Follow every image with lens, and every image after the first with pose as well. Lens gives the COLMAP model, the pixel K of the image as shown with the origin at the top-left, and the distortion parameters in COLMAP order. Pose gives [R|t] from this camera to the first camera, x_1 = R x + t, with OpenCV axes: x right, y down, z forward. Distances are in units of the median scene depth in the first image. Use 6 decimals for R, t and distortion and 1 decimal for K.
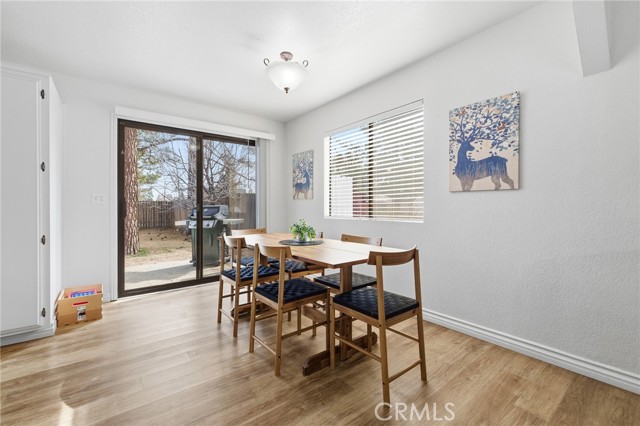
lens RADIAL K [[269.0, 0, 319.0], [0, 269.0, 208.8], [0, 0, 1]] dist [0.007880, -0.000322]
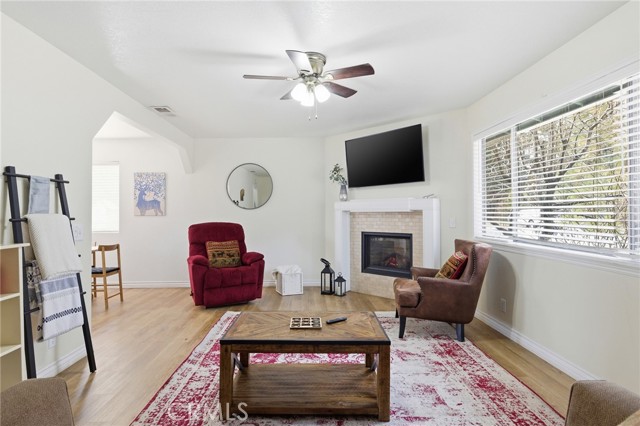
lens RADIAL K [[337.1, 0, 313.6], [0, 337.1, 211.8], [0, 0, 1]] dist [0.011144, 0.000122]
pose [[0.588160, 0.005245, 0.808727, -0.830640], [-0.005655, 0.999981, -0.002372, -0.102191], [-0.808724, -0.003178, 0.588179, -1.696056]]
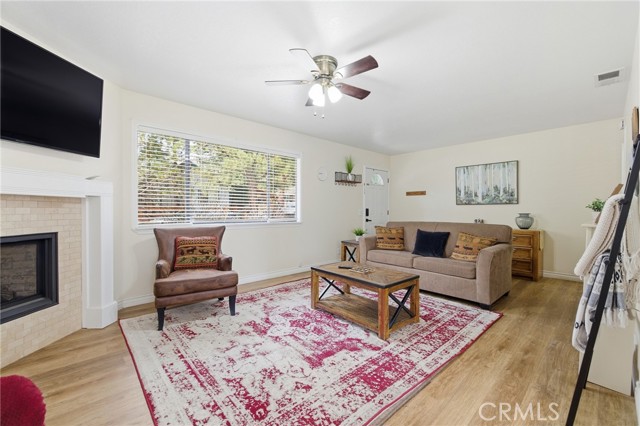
lens RADIAL K [[269.0, 0, 316.5], [0, 269.0, 213.2], [0, 0, 1]] dist [0.007880, -0.000322]
pose [[-0.996138, 0.003820, -0.087714, 0.437547], [0.003247, 0.999972, 0.006669, -0.047176], [0.087737, 0.006358, -0.996123, 0.398974]]
